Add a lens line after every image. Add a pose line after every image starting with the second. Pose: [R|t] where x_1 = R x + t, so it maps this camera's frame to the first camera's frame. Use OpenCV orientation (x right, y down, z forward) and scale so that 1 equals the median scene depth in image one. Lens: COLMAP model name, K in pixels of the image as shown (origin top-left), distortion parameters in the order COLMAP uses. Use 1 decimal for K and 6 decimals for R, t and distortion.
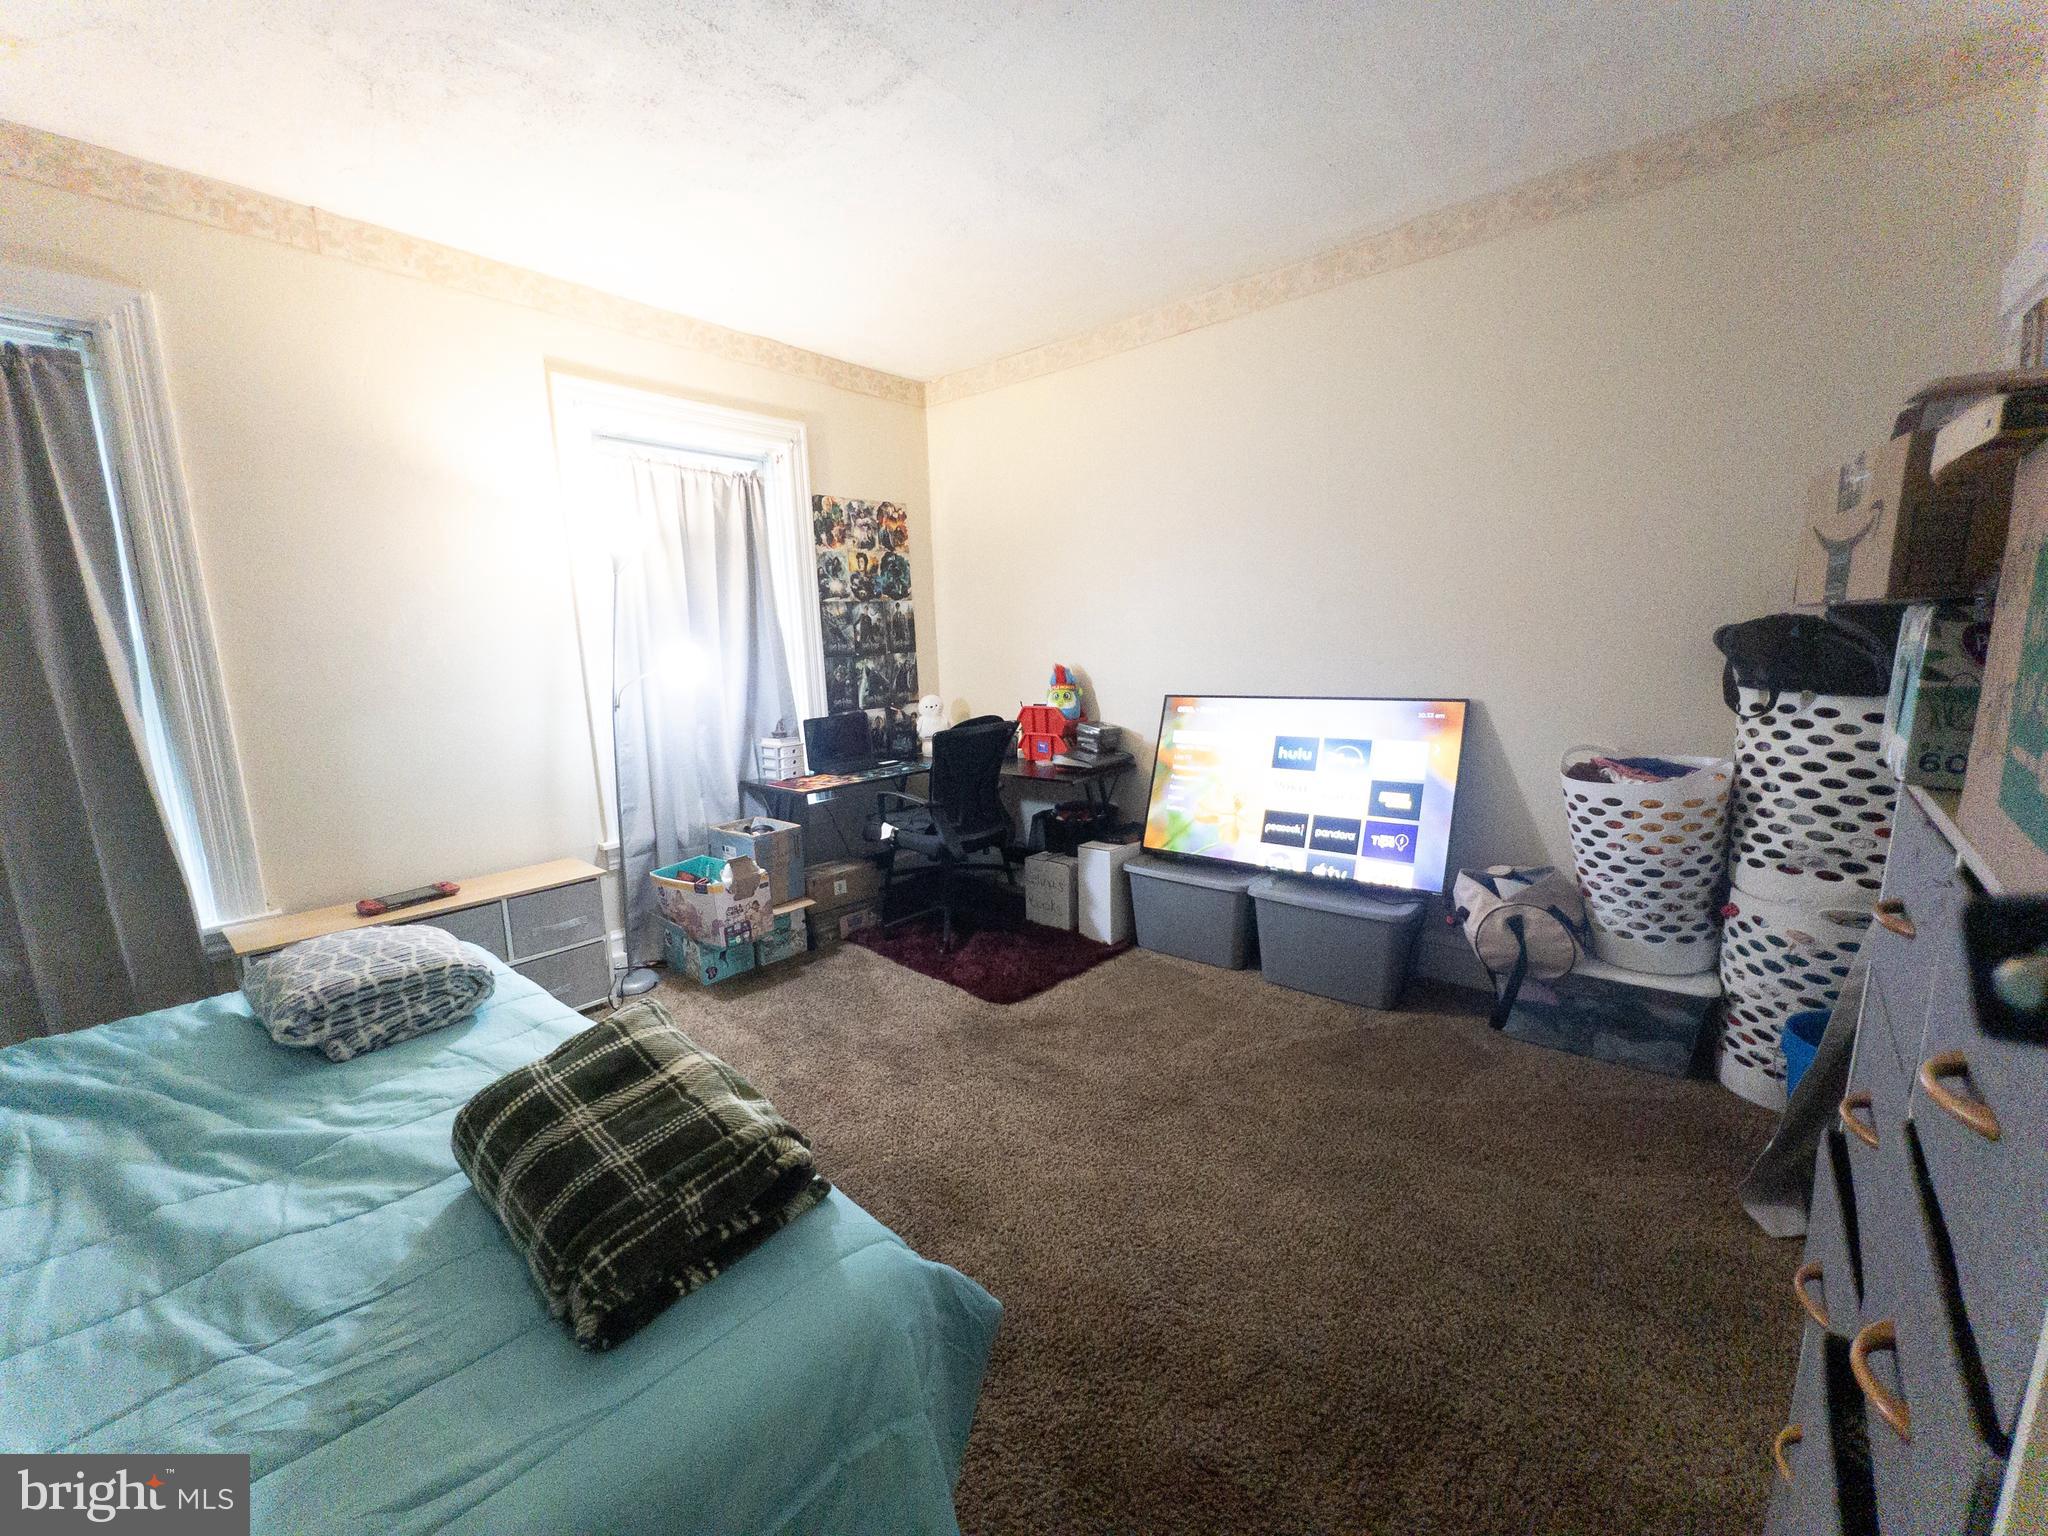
lens RADIAL K [[813.5, 0, 1014.1], [0, 813.5, 770.9], [0, 0, 1]] dist [0.003417, 0.000856]
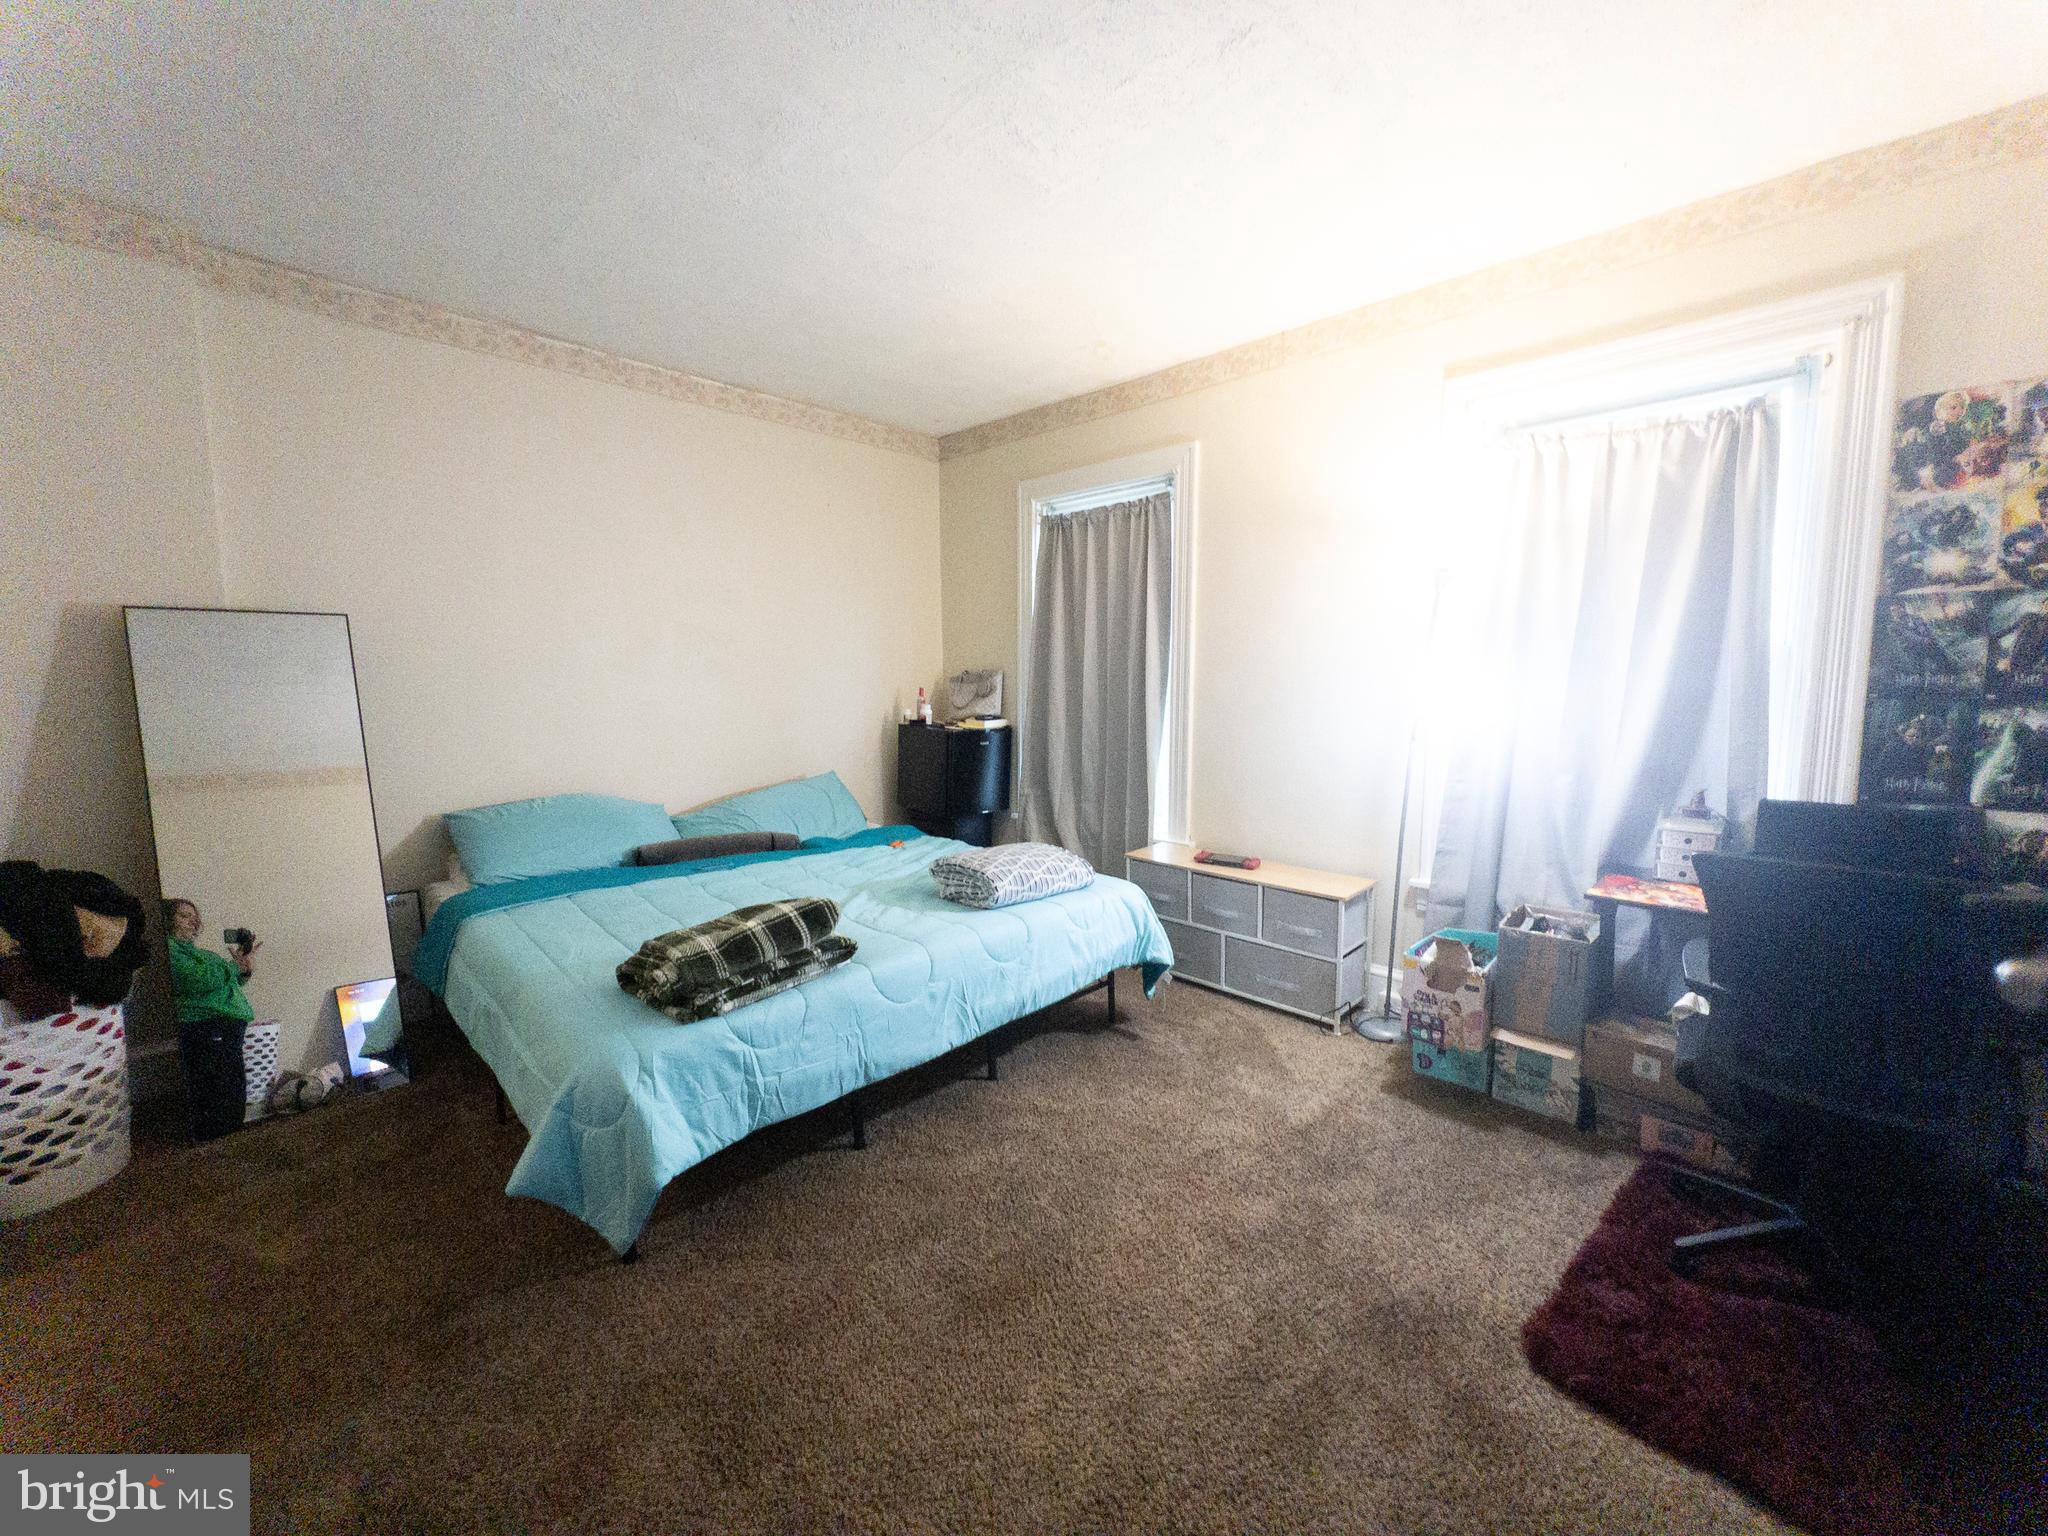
lens RADIAL K [[813.5, 0, 1016.3], [0, 813.5, 768.6], [0, 0, 1]] dist [0.003417, 0.000856]
pose [[-0.054884, 0.149402, -0.987252, 0.353701], [-0.156152, 0.975292, 0.156273, -0.090568], [0.986207, 0.162738, -0.030198, 0.463388]]
